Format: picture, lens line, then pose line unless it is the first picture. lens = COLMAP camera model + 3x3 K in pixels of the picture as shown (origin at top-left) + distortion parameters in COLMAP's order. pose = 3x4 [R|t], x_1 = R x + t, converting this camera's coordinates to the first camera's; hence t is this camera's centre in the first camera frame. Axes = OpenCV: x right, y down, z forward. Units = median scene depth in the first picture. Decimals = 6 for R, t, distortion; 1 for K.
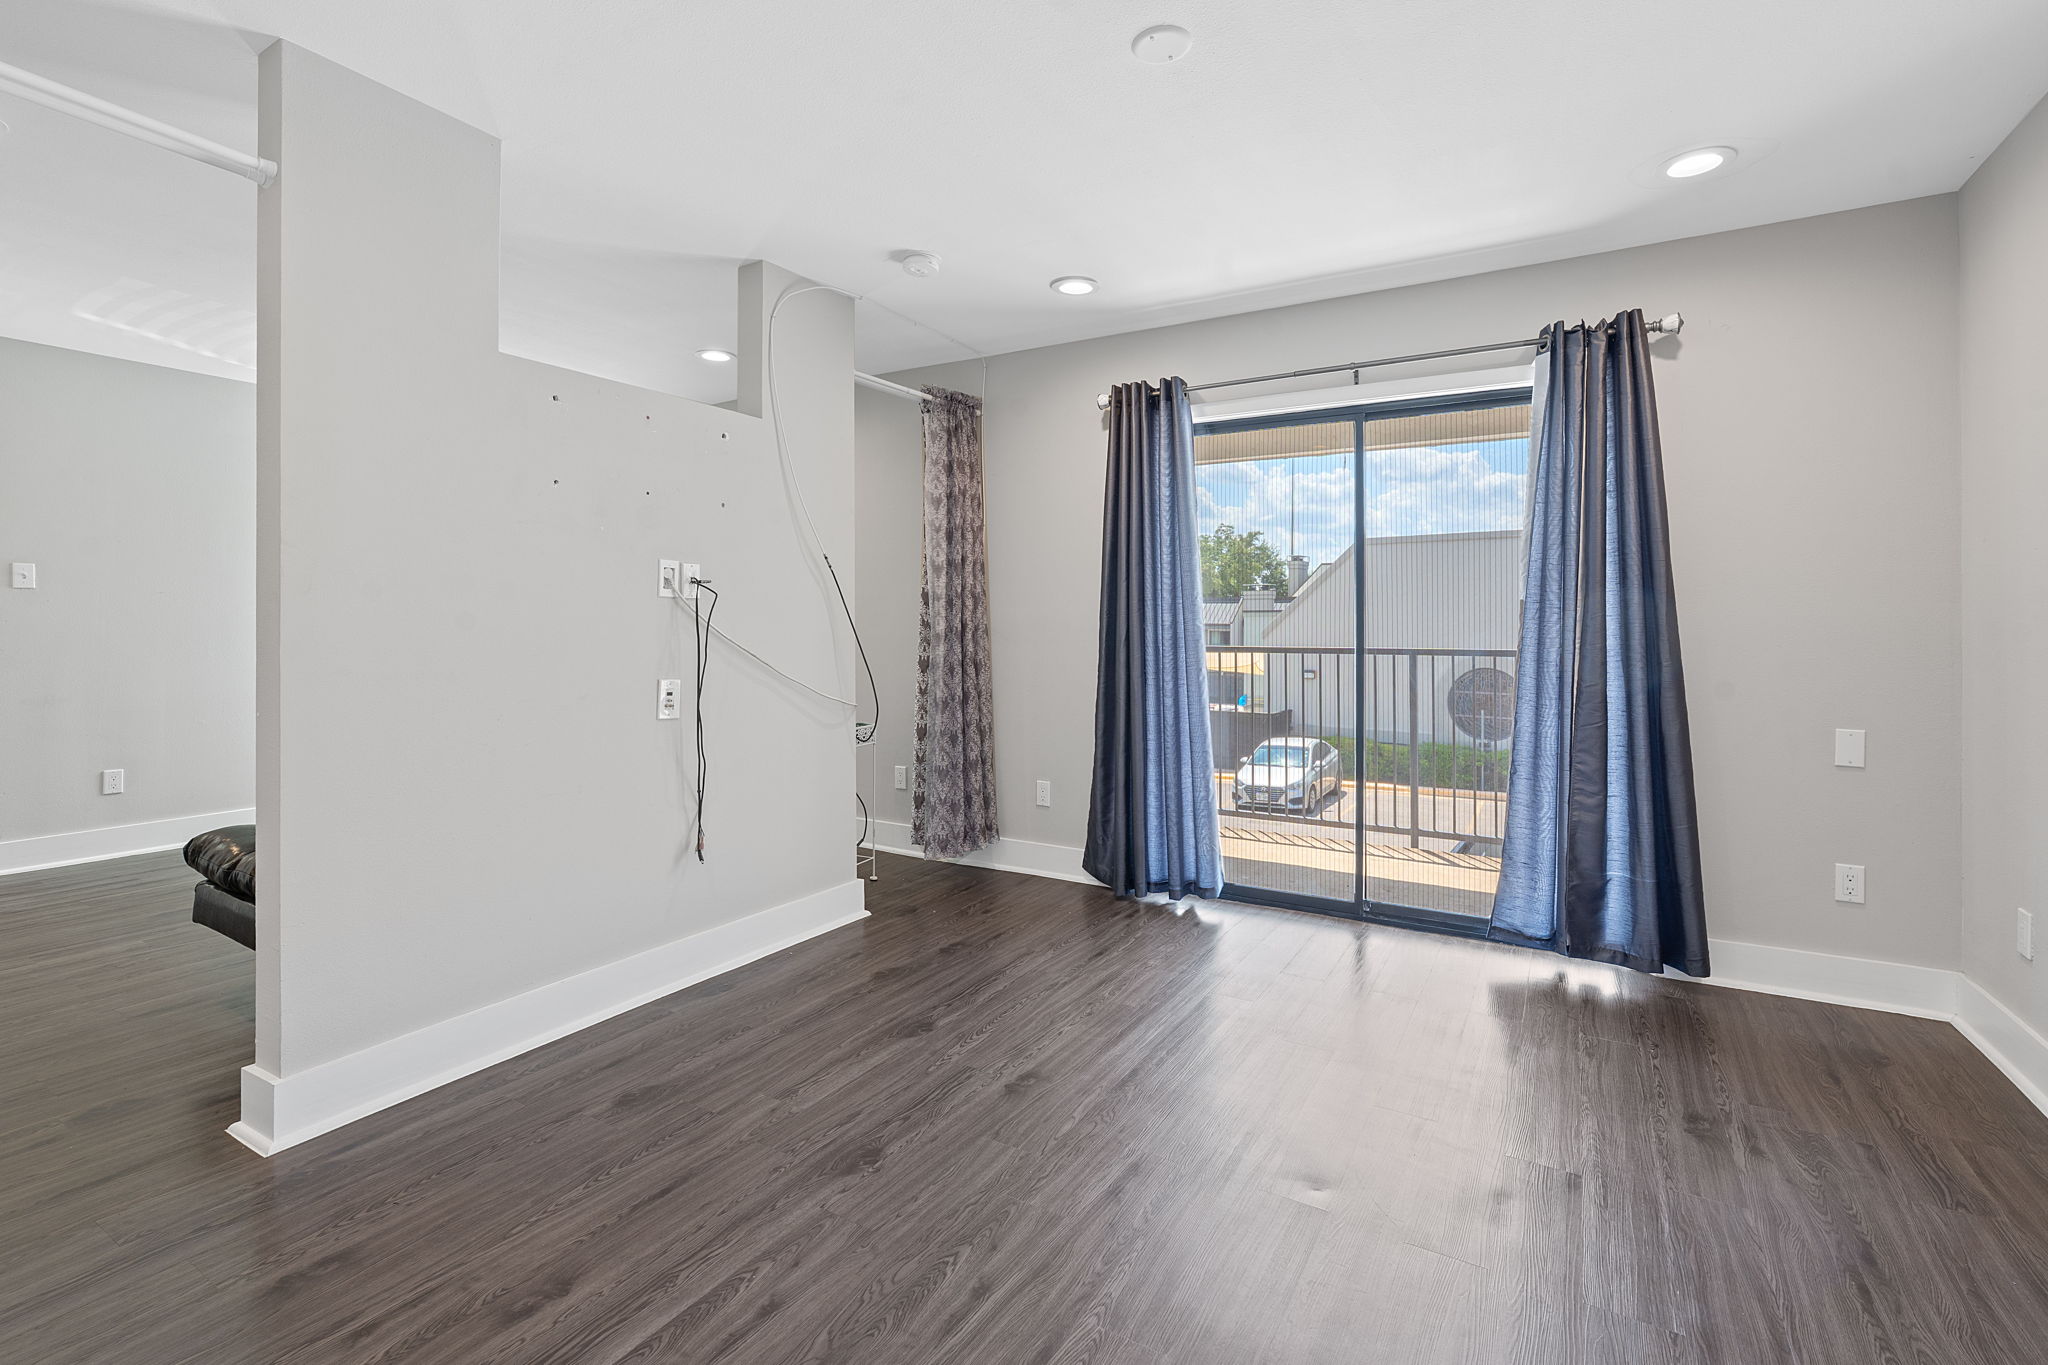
lens RADIAL K [[914.6, 0, 1034.7], [0, 914.6, 626.7], [0, 0, 1]] dist [-0.005376, 0.001128]
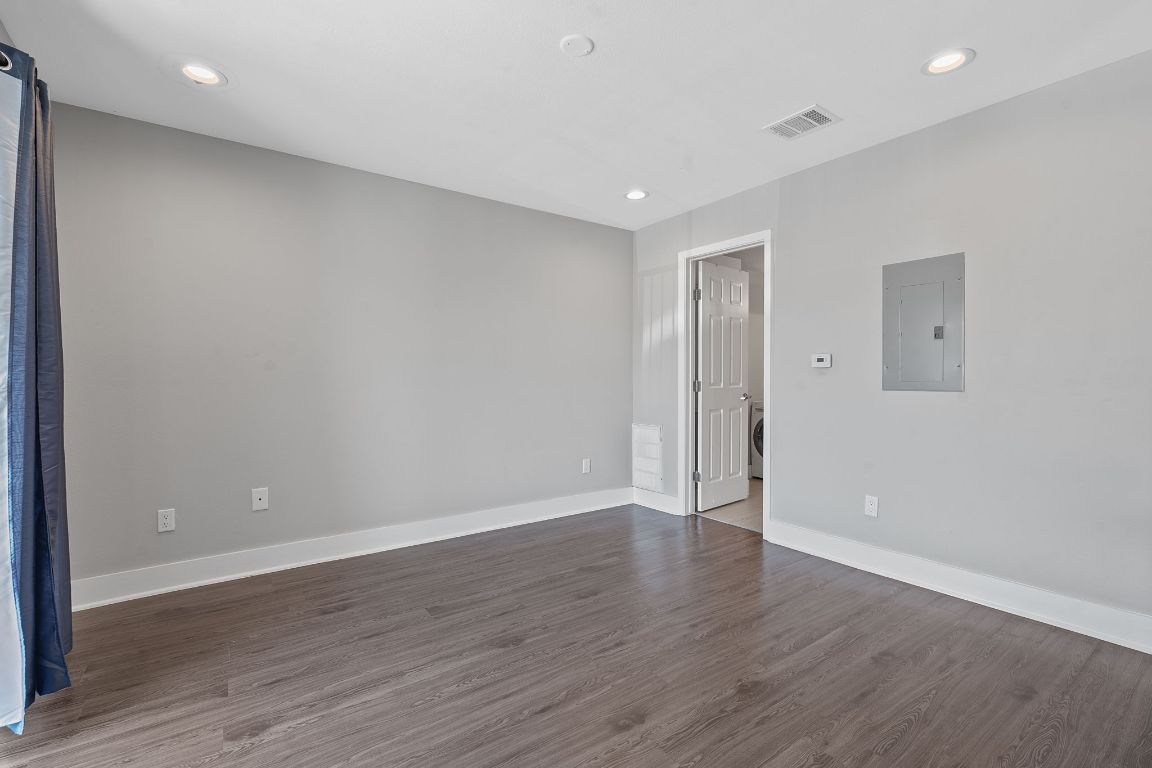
lens RADIAL K [[514.5, 0, 576.4], [0, 514.5, 382.9], [0, 0, 1]] dist [-0.005376, 0.001128]
pose [[-0.910695, -0.009020, 0.412980, -0.276176], [-0.004343, 0.999915, 0.012263, 0.007059], [-0.413056, 0.009374, -0.910657, 1.931579]]
